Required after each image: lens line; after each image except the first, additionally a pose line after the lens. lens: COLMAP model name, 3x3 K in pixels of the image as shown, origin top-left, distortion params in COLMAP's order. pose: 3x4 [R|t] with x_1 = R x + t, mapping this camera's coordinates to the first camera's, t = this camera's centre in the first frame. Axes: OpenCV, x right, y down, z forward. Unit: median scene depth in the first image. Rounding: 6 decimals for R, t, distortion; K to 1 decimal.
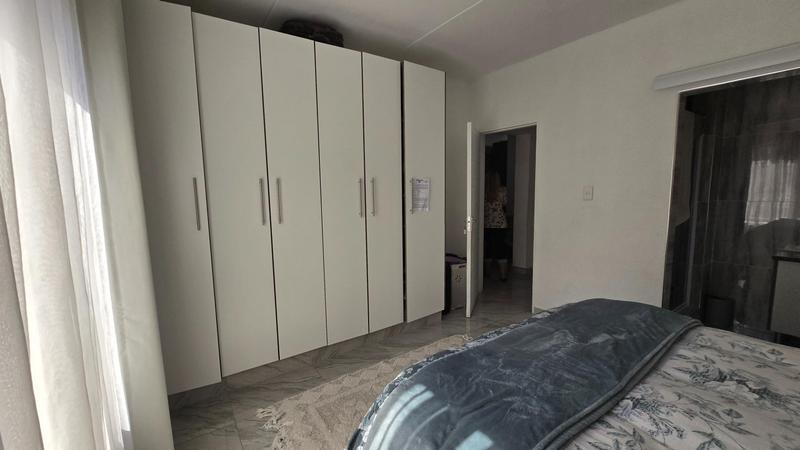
lens RADIAL K [[328.8, 0, 401.0], [0, 328.8, 223.3], [0, 0, 1]] dist [0.000845, -0.000273]
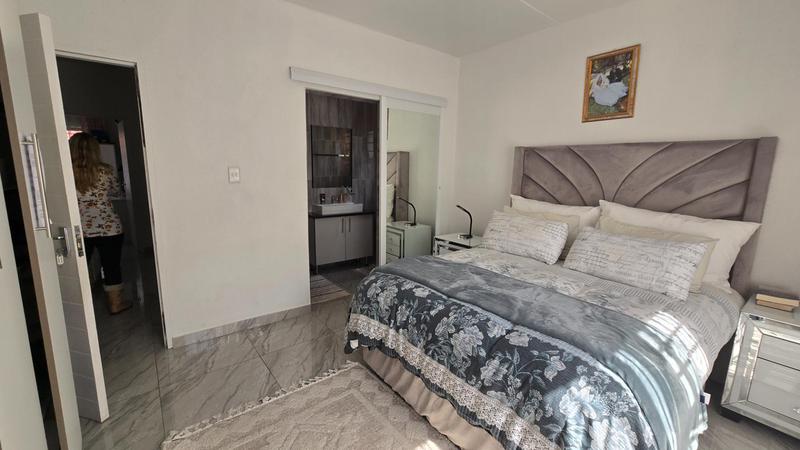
lens RADIAL K [[328.8, 0, 401.4], [0, 328.8, 228.1], [0, 0, 1]] dist [0.000845, -0.000273]
pose [[-0.060817, -0.161940, 0.984925, -0.343231], [0.084839, 0.982342, 0.166754, -0.060892], [-0.994537, 0.093702, -0.046004, 0.634170]]
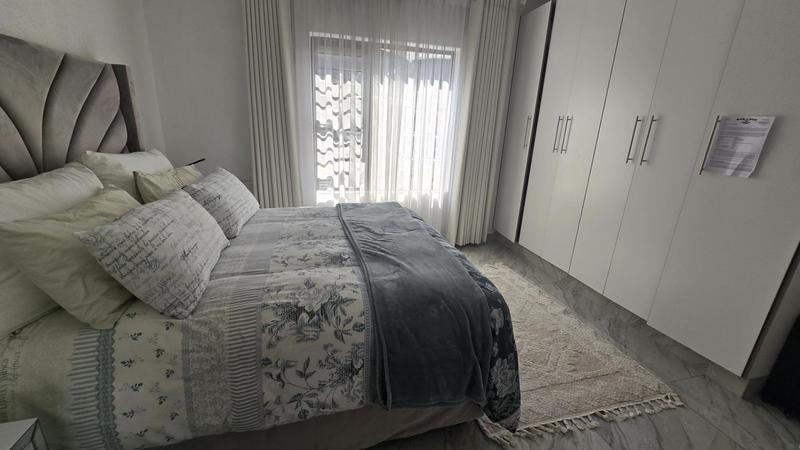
lens RADIAL K [[328.8, 0, 394.3], [0, 328.8, 225.6], [0, 0, 1]] dist [0.000845, -0.000273]
pose [[-0.358798, 0.284818, -0.888900, 0.830501], [-0.138917, 0.925410, 0.352589, -0.079346], [0.923020, 0.249991, -0.292469, 0.663703]]
